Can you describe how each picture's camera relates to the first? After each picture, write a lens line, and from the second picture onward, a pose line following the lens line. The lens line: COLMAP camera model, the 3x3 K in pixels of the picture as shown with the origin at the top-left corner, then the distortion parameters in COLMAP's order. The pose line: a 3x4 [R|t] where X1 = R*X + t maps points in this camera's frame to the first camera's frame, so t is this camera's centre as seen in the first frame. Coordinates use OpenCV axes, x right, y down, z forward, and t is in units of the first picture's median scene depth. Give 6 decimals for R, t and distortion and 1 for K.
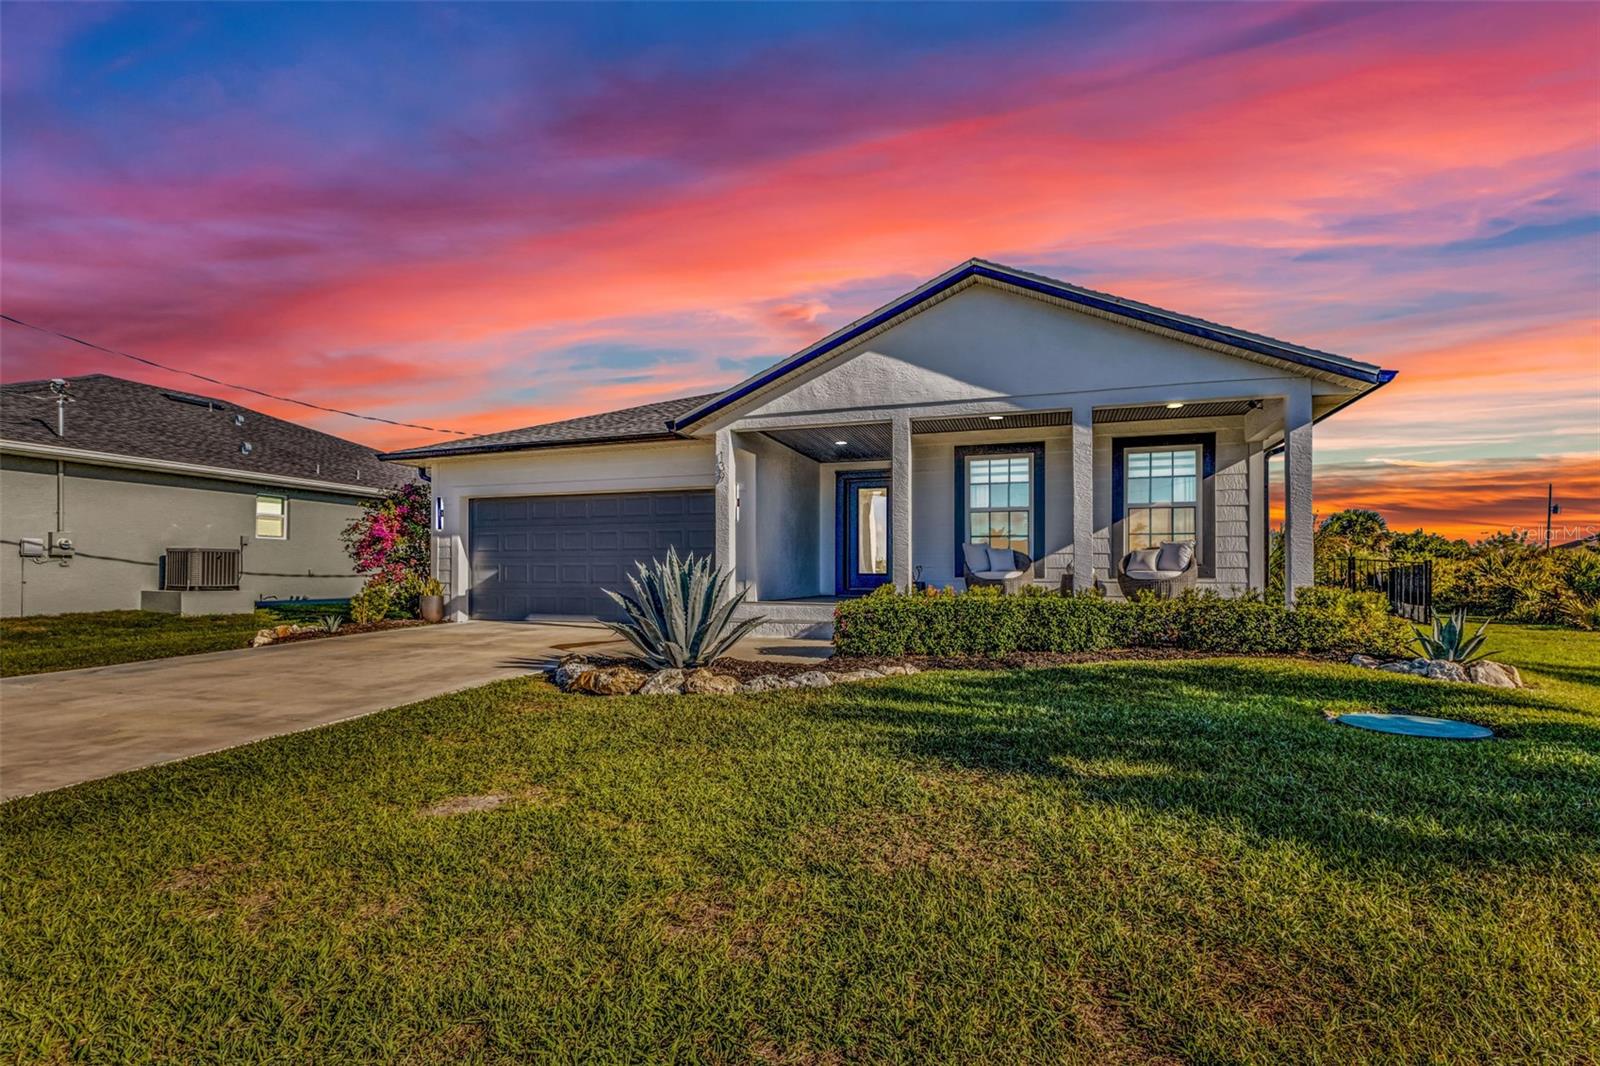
lens RADIAL K [[711.6, 0, 801.5], [0, 711.6, 565.9], [0, 0, 1]] dist [0.013582, 0.000254]
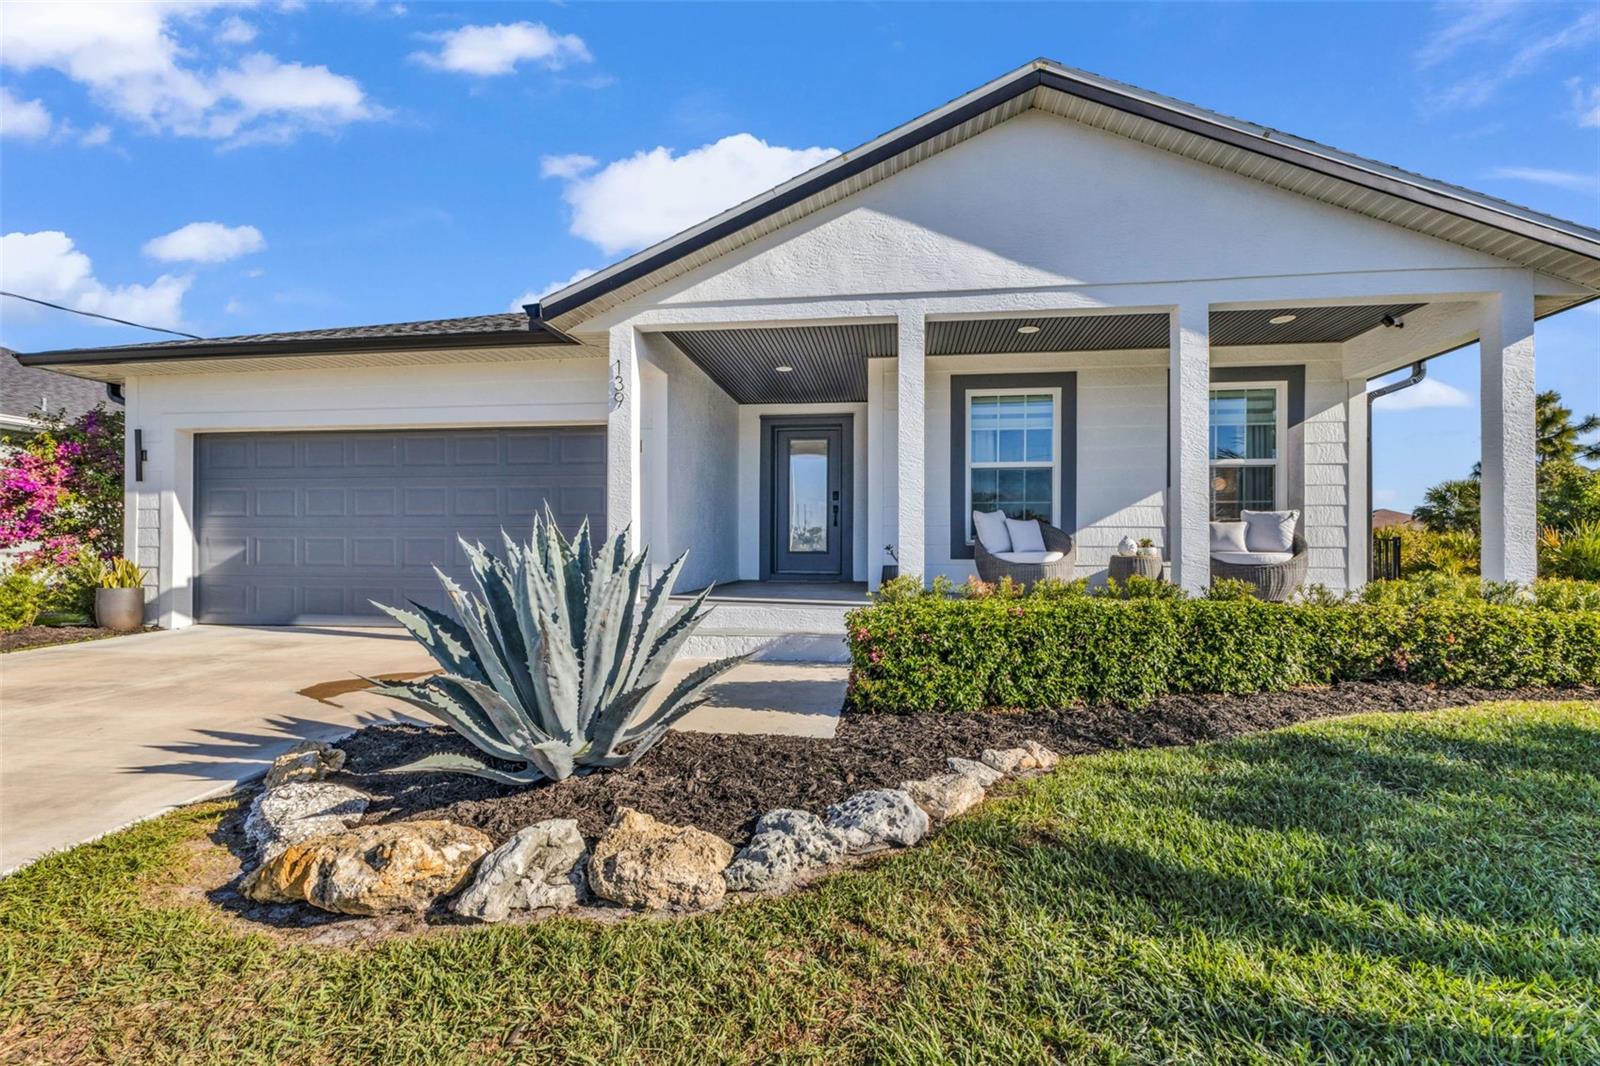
lens RADIAL K [[711.6, 0, 800.7], [0, 711.6, 543.5], [0, 0, 1]] dist [0.013582, 0.000254]
pose [[0.982672, 0.002615, 0.185337, -0.074374], [-0.003992, 0.999967, 0.007057, -0.004442], [-0.185313, -0.007675, 0.982650, 0.366366]]
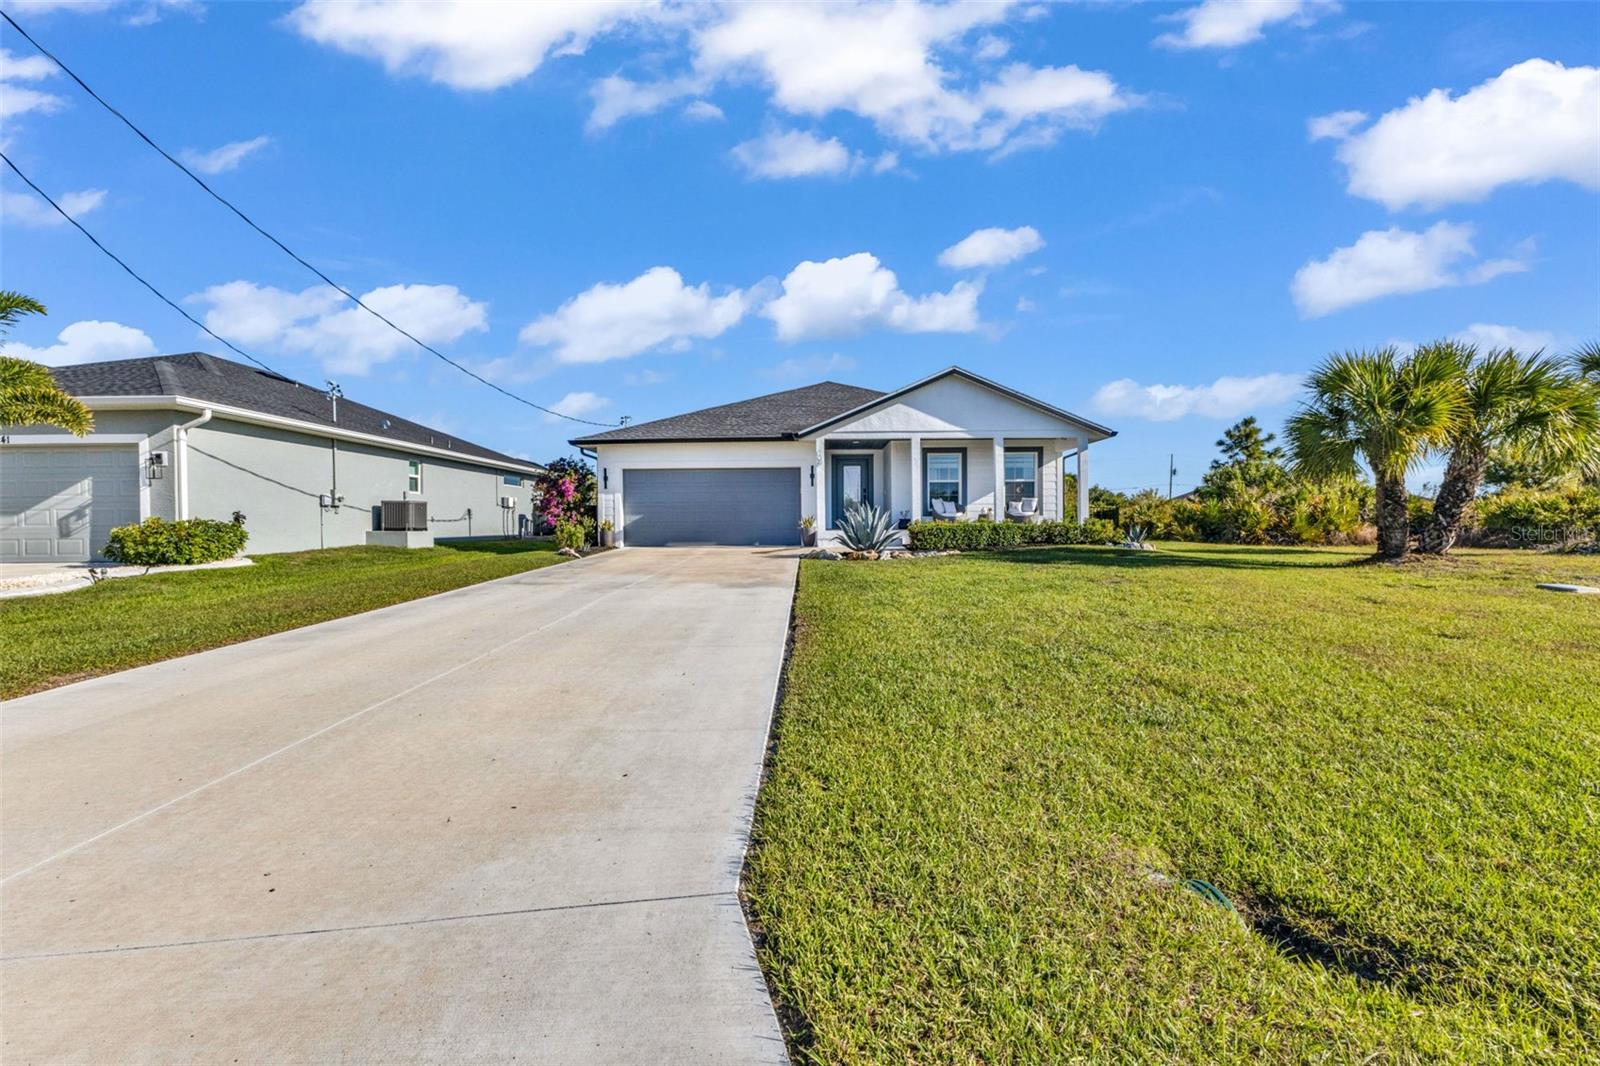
lens RADIAL K [[711.6, 0, 794.8], [0, 711.6, 525.7], [0, 0, 1]] dist [0.013582, 0.000254]
pose [[0.951823, -0.010026, 0.306484, -0.783275], [0.005960, 0.999881, 0.014200, 0.013368], [-0.306590, -0.011689, 0.951770, -0.801172]]
